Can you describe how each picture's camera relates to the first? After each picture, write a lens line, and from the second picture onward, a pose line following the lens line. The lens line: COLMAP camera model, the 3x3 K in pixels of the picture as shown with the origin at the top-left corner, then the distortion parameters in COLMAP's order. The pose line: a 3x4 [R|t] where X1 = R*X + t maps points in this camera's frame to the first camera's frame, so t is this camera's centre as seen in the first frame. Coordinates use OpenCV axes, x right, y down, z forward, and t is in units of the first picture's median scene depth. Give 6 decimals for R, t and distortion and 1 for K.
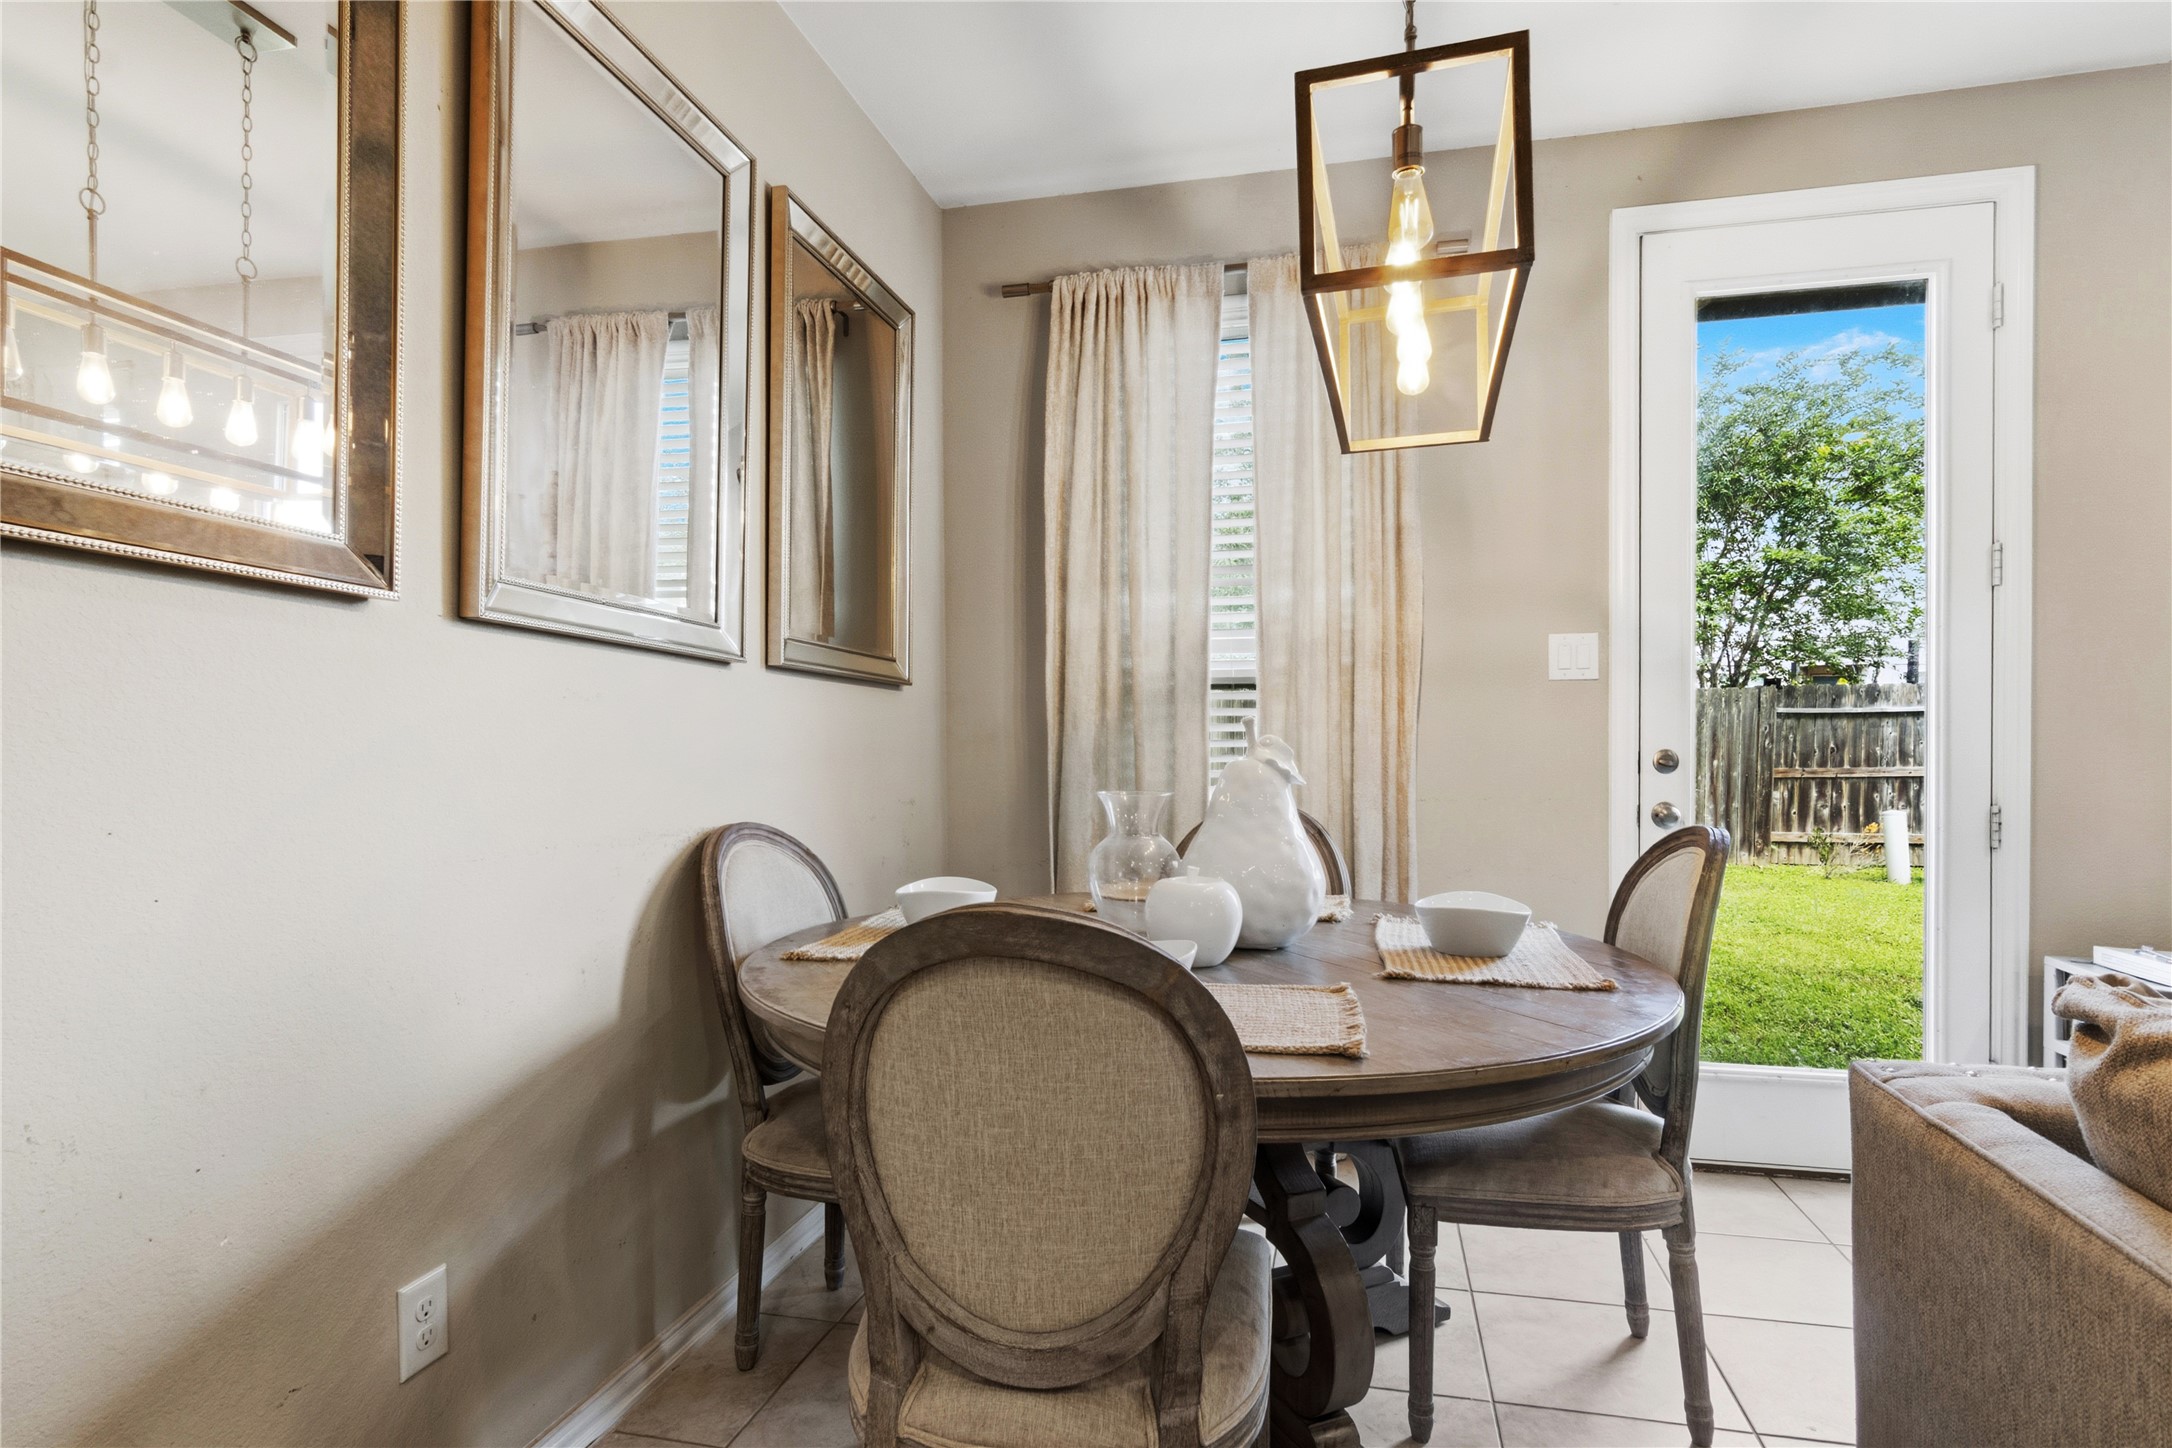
lens RADIAL K [[1108.1, 0, 1095.7], [0, 1108.1, 730.7], [0, 0, 1]] dist [-0.002314, 0.000820]
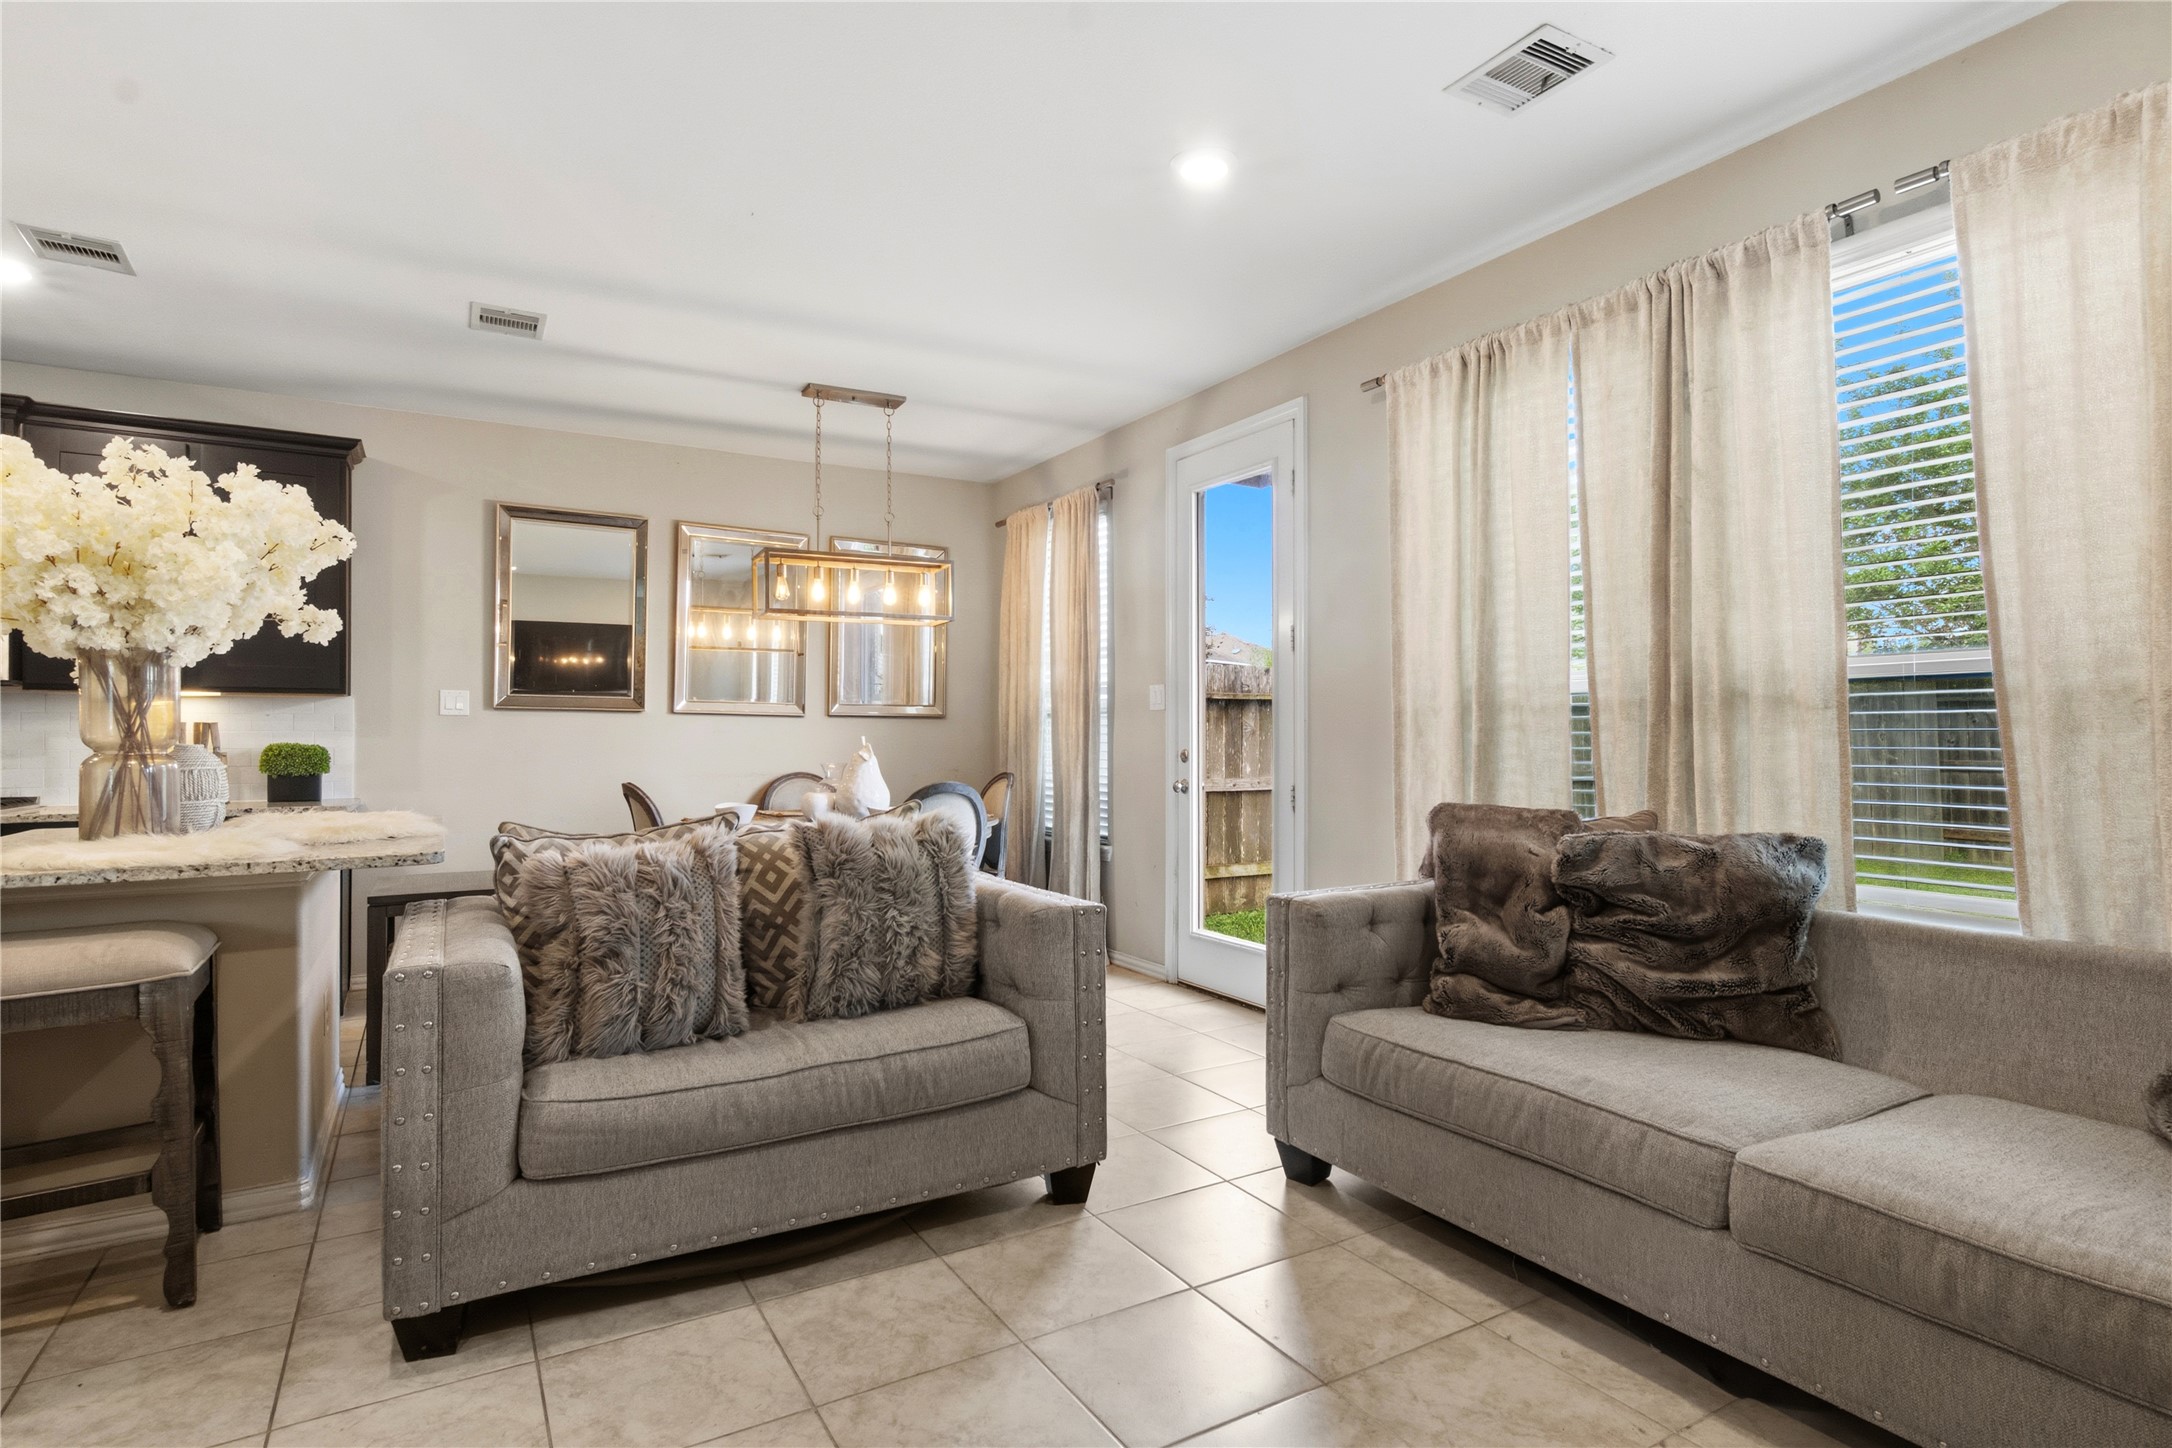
lens RADIAL K [[1108.1, 0, 1095.7], [0, 1108.1, 730.7], [0, 0, 1]] dist [-0.002314, 0.000820]
pose [[0.685673, 0.001517, -0.727909, 1.690246], [0.001444, 0.999993, 0.003443, -0.019687], [0.727909, -0.003412, 0.685666, -0.322085]]
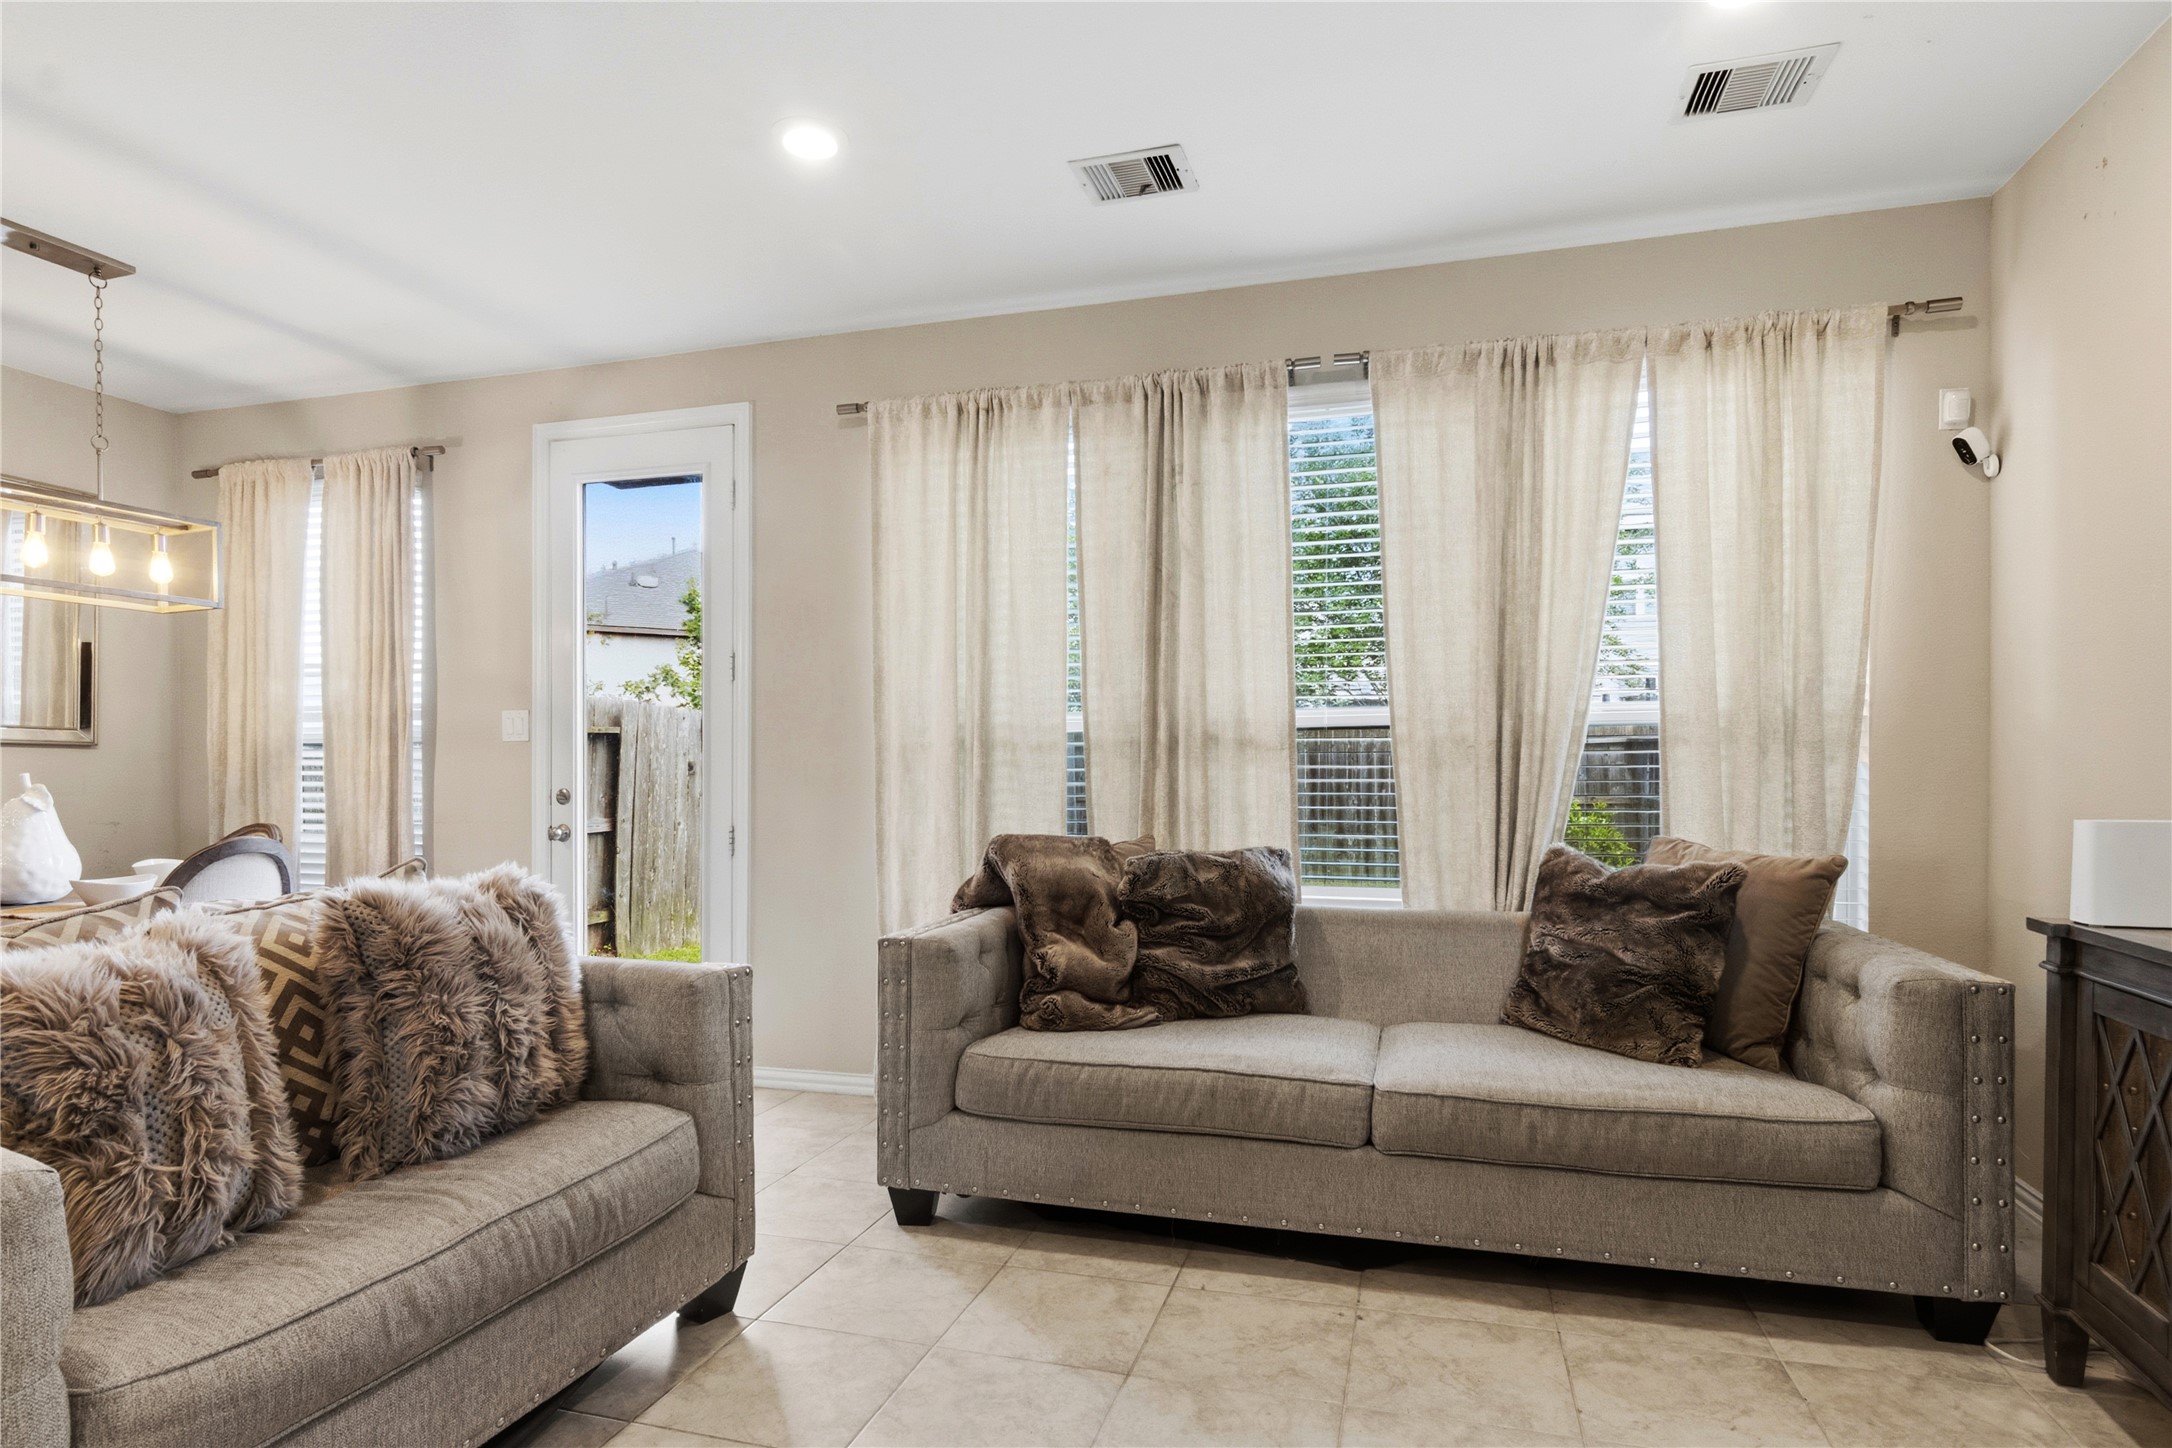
lens RADIAL K [[1164.6, 0, 1086.5], [0, 1164.6, 791.7], [0, 0, 1]] dist [-0.001143, 0.001161]
pose [[0.997899, 0.004319, -0.064648, 1.302161], [-0.002908, 0.999756, 0.021891, -0.015411], [0.064727, -0.021657, 0.997668, -0.516744]]
